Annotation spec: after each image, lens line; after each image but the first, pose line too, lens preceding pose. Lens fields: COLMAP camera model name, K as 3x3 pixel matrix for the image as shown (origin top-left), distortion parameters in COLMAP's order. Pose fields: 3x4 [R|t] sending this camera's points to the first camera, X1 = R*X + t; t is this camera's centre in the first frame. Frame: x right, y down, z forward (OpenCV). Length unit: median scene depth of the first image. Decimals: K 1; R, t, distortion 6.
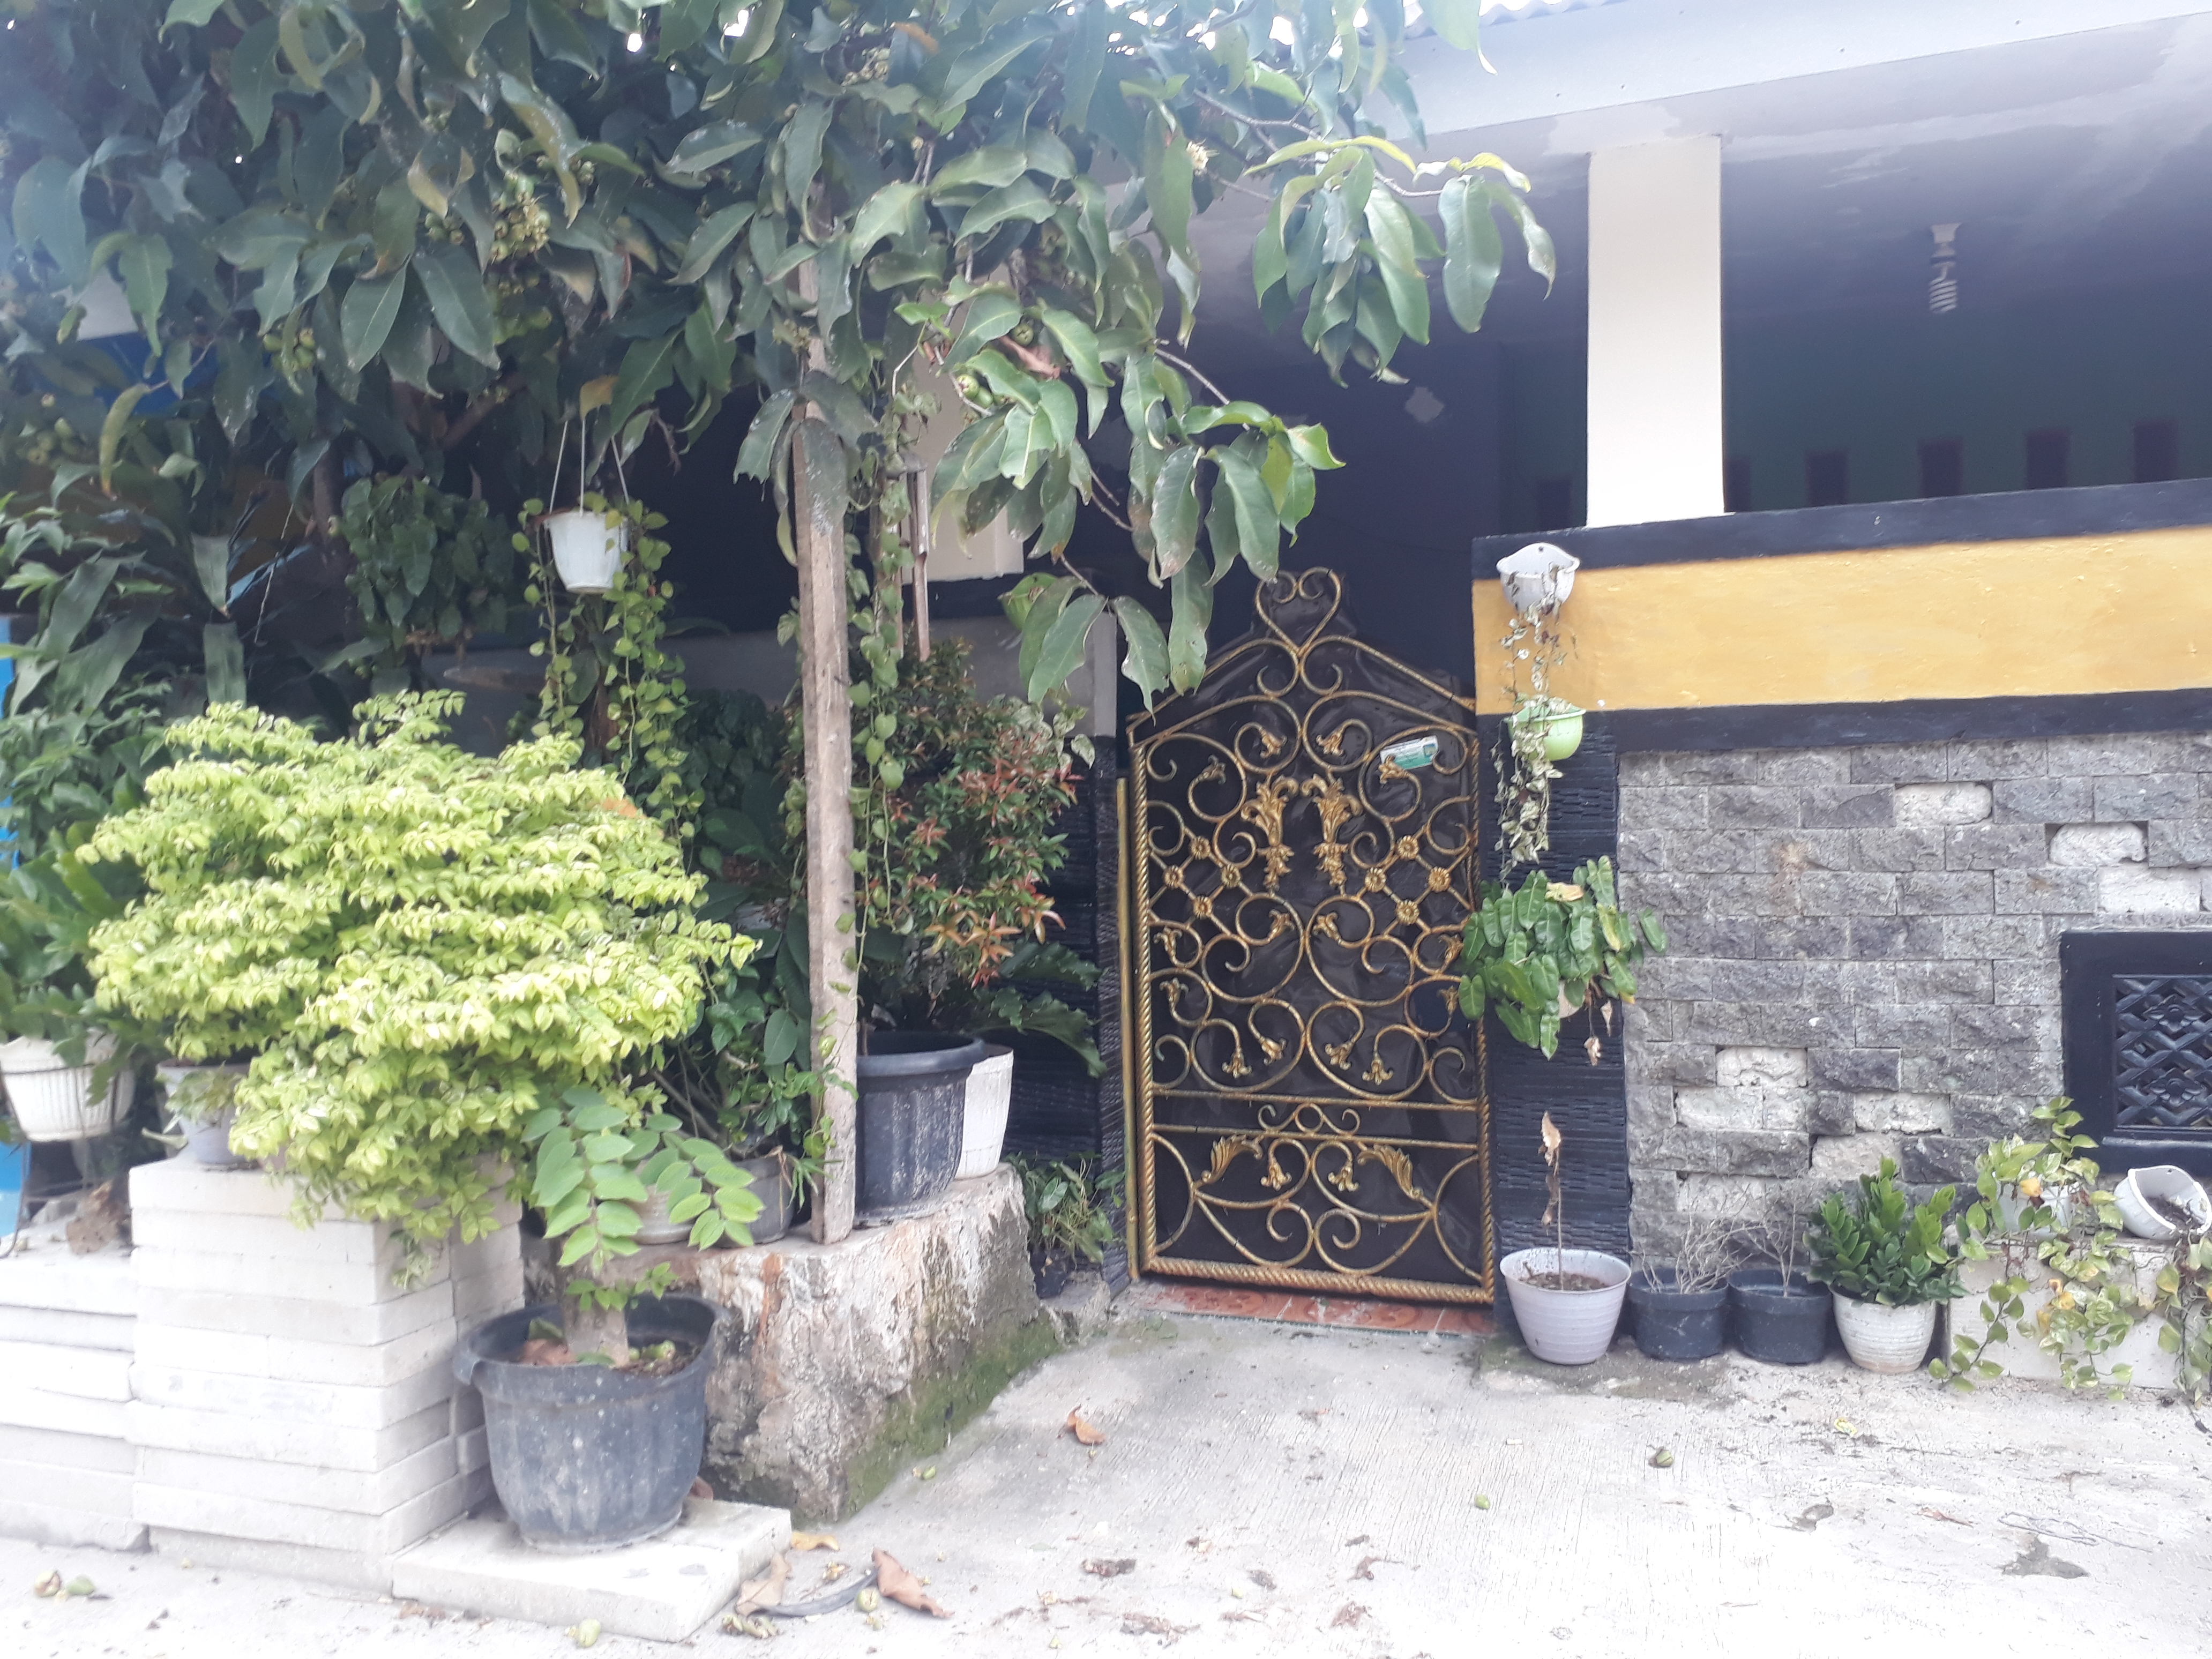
lens RADIAL K [[1745.2, 0, 1119.8], [0, 1745.2, 818.7], [0, 0, 1]] dist [0.059148, -0.072795]
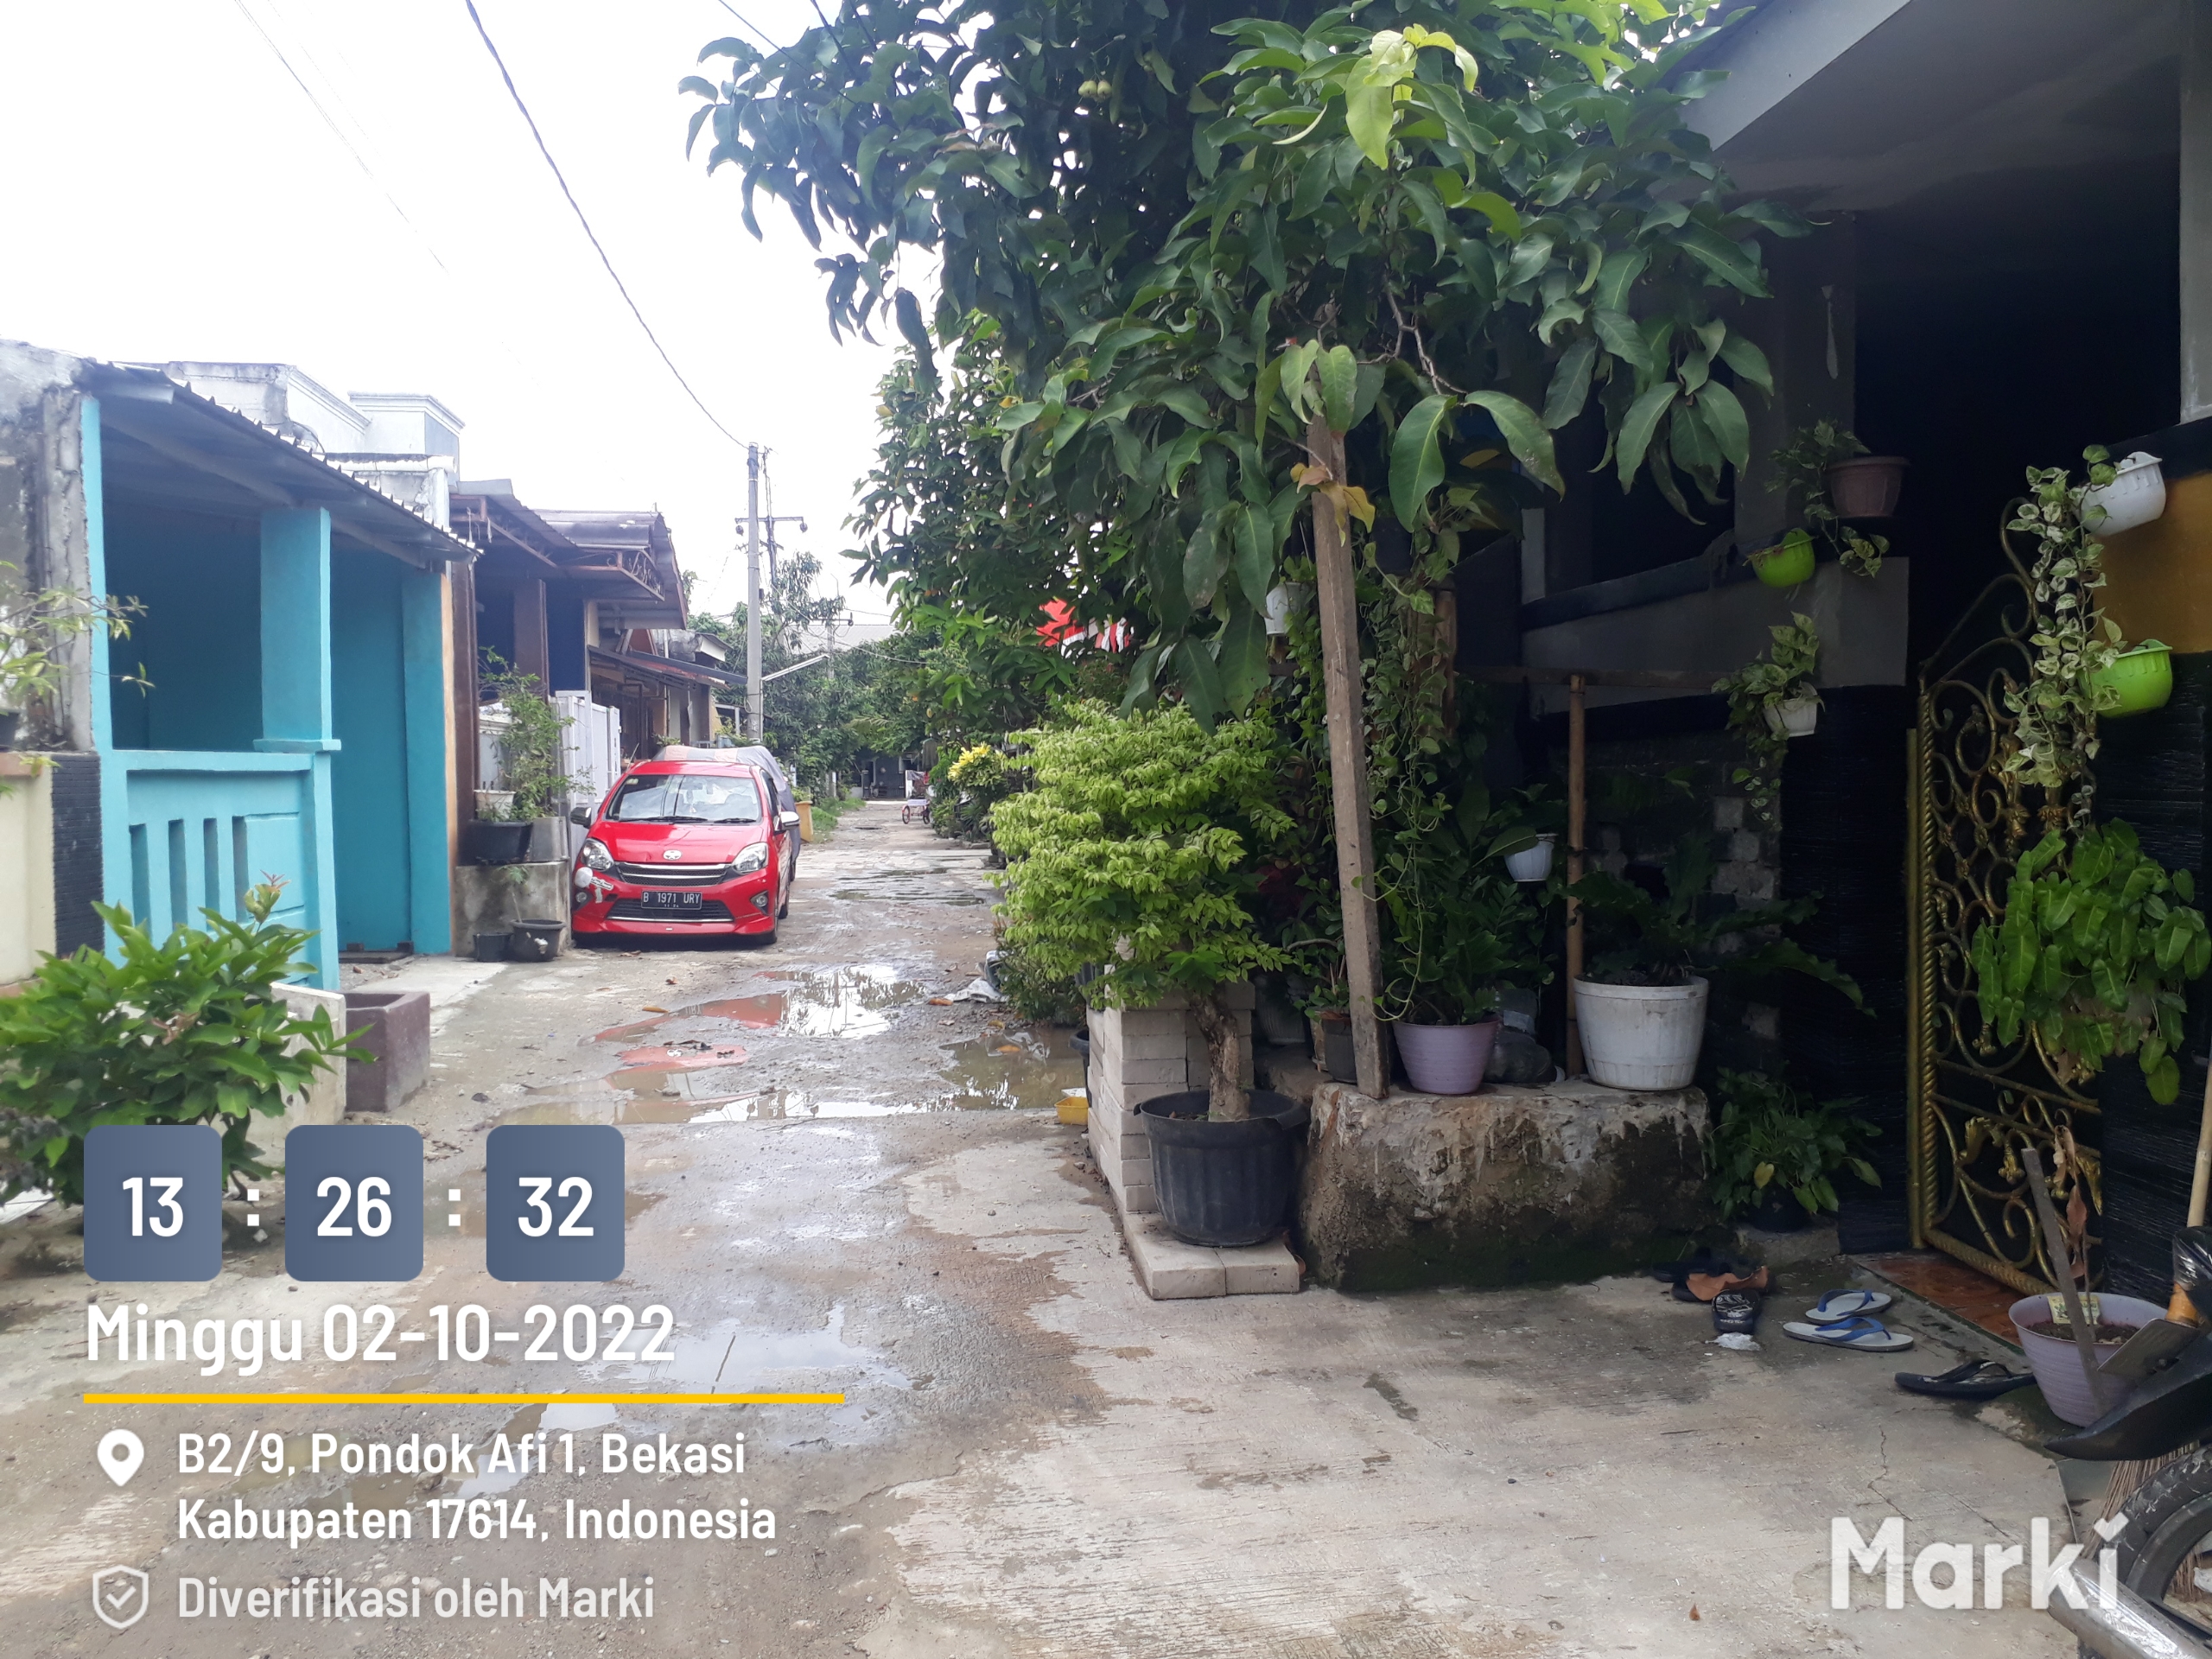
lens RADIAL K [[1757.3, 0, 1148.5], [0, 1757.3, 804.4], [0, 0, 1]] dist [0.034704, -0.012187]
pose [[0.465674, 0.041809, -0.883968, 0.807967], [-0.005033, 0.998992, 0.044598, -0.027540], [0.884942, -0.016319, 0.465415, 0.208510]]
